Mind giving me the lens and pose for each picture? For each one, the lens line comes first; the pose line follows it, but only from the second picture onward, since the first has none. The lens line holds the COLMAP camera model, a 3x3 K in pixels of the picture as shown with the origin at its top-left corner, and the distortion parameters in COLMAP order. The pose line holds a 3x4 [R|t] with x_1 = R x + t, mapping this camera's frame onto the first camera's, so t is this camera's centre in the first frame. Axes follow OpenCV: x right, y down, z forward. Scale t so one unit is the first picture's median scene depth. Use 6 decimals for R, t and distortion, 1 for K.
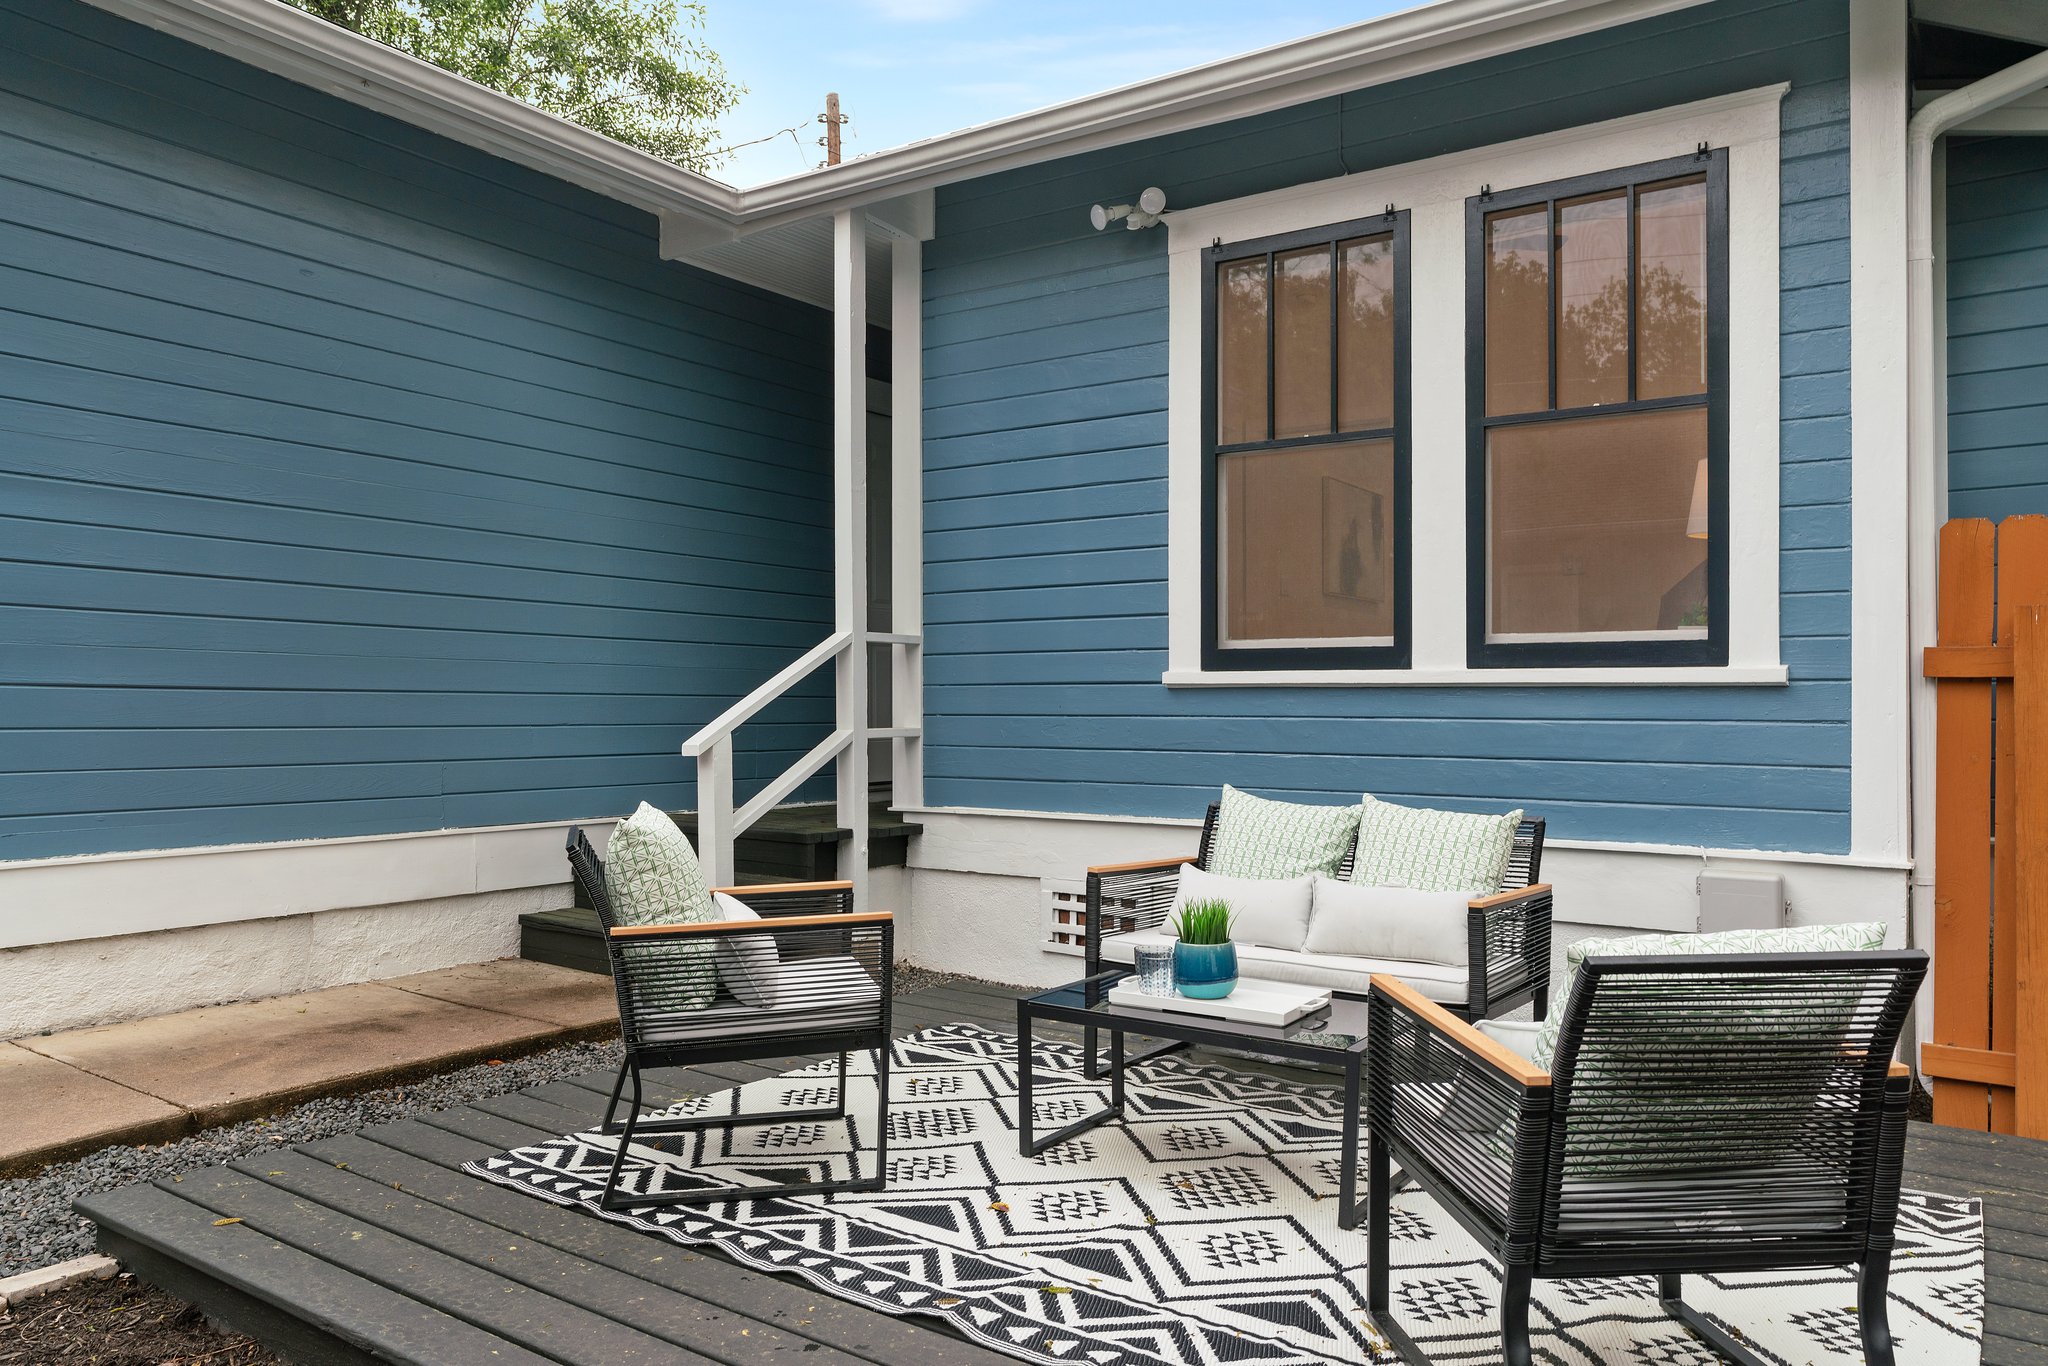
lens RADIAL K [[1440.0, 0, 1027.1], [0, 1440.0, 689.6], [0, 0, 1]] dist [0.001031, -0.000156]
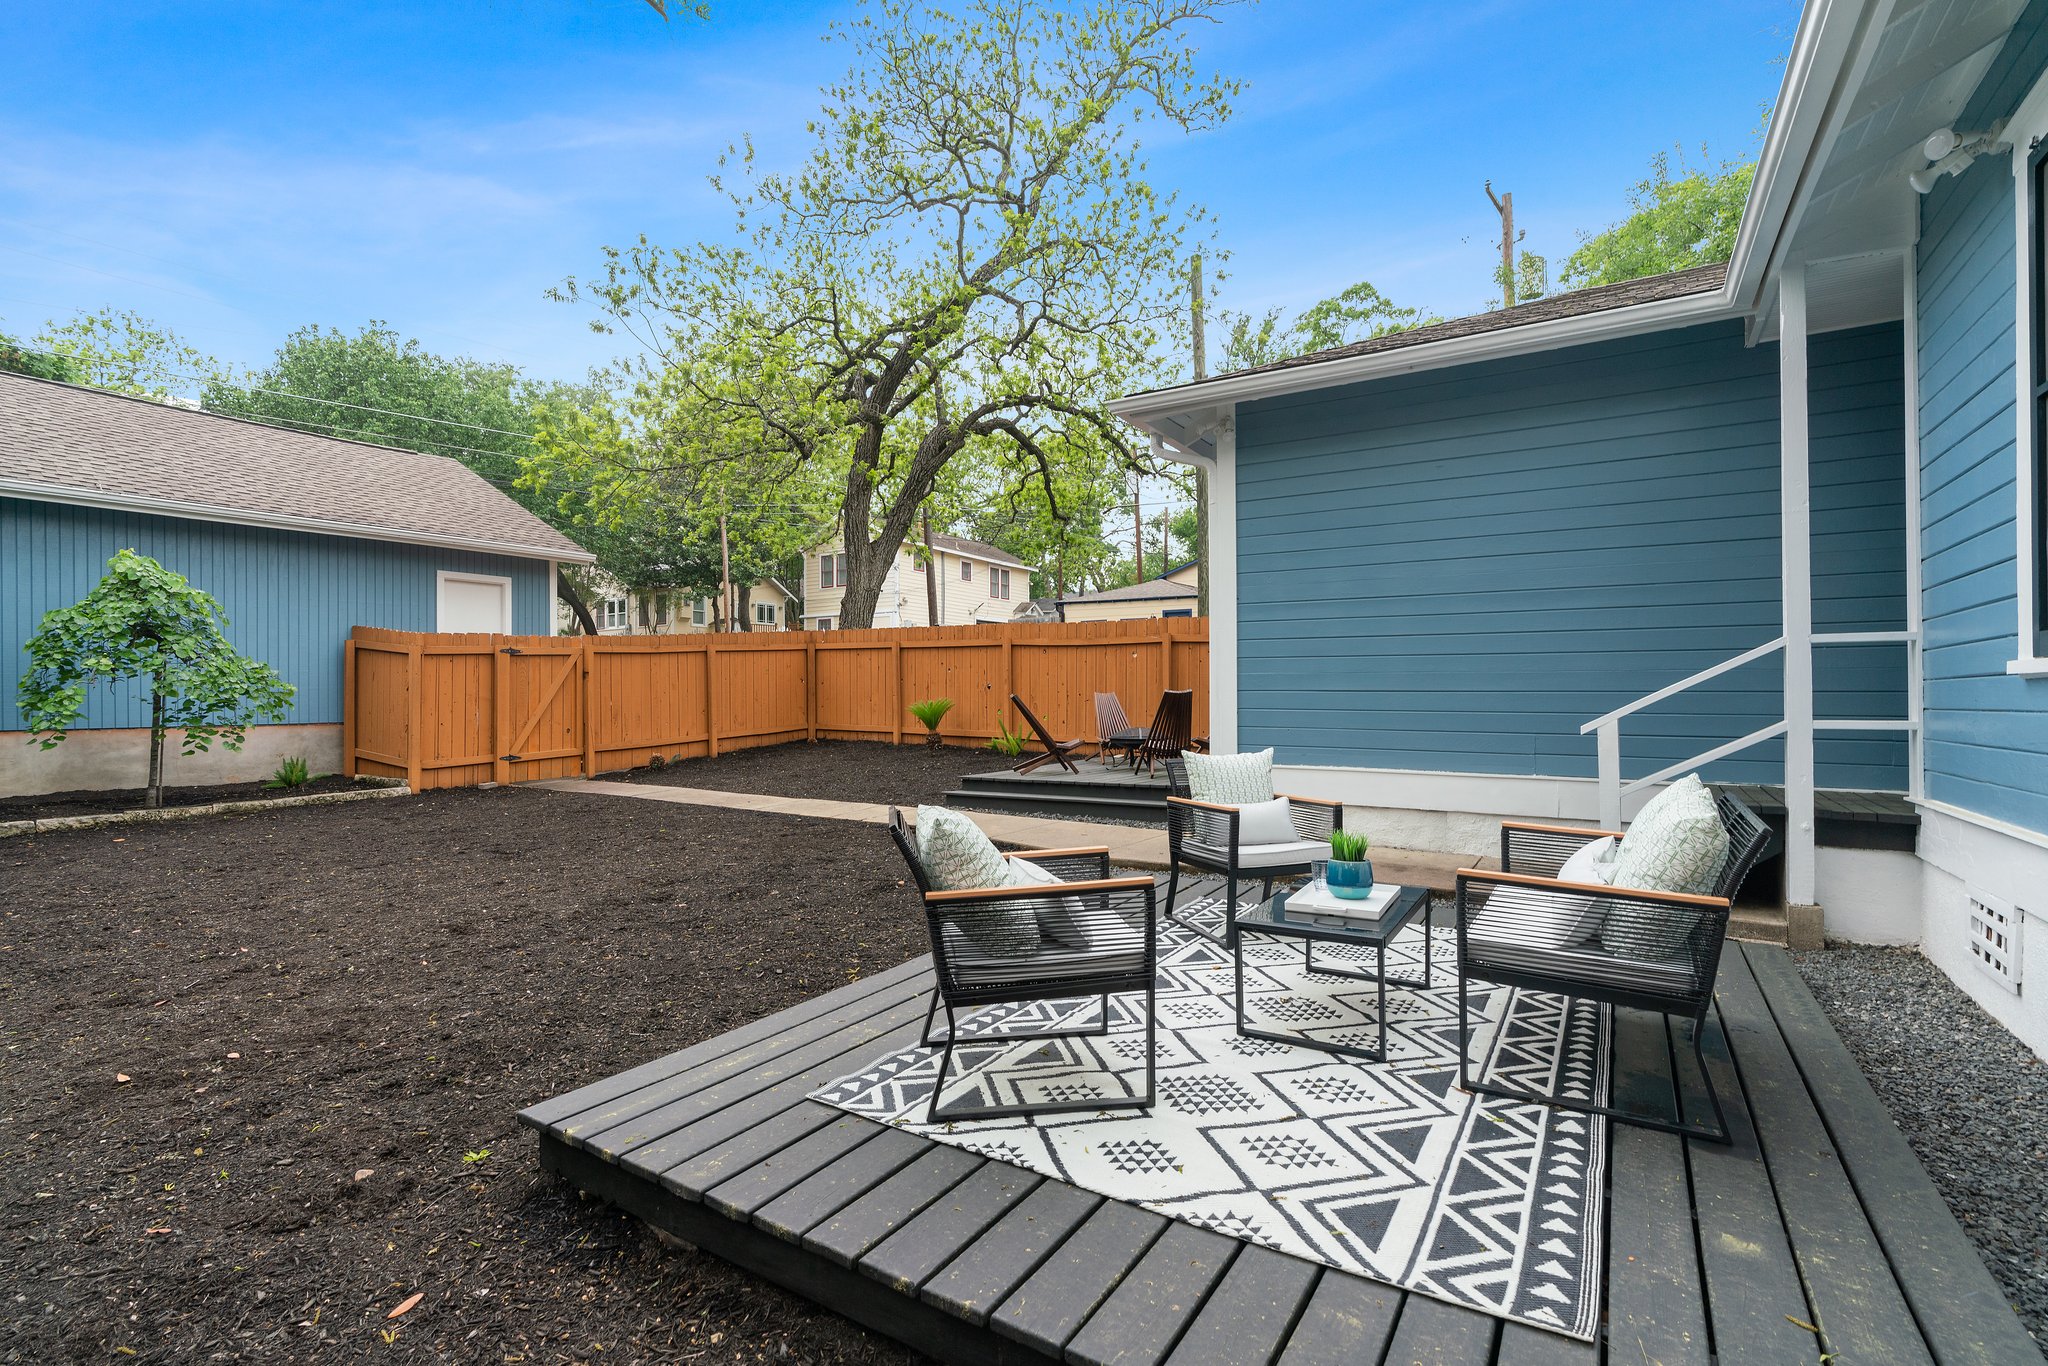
lens RADIAL K [[938.5, 0, 1026.0], [0, 938.5, 690.1], [0, 0, 1]] dist [-0.002665, -0.000213]
pose [[0.048393, -0.009758, -0.998781, 1.226866], [0.007668, 0.999926, -0.009397, 0.011308], [0.998799, -0.007204, 0.048464, 0.724826]]
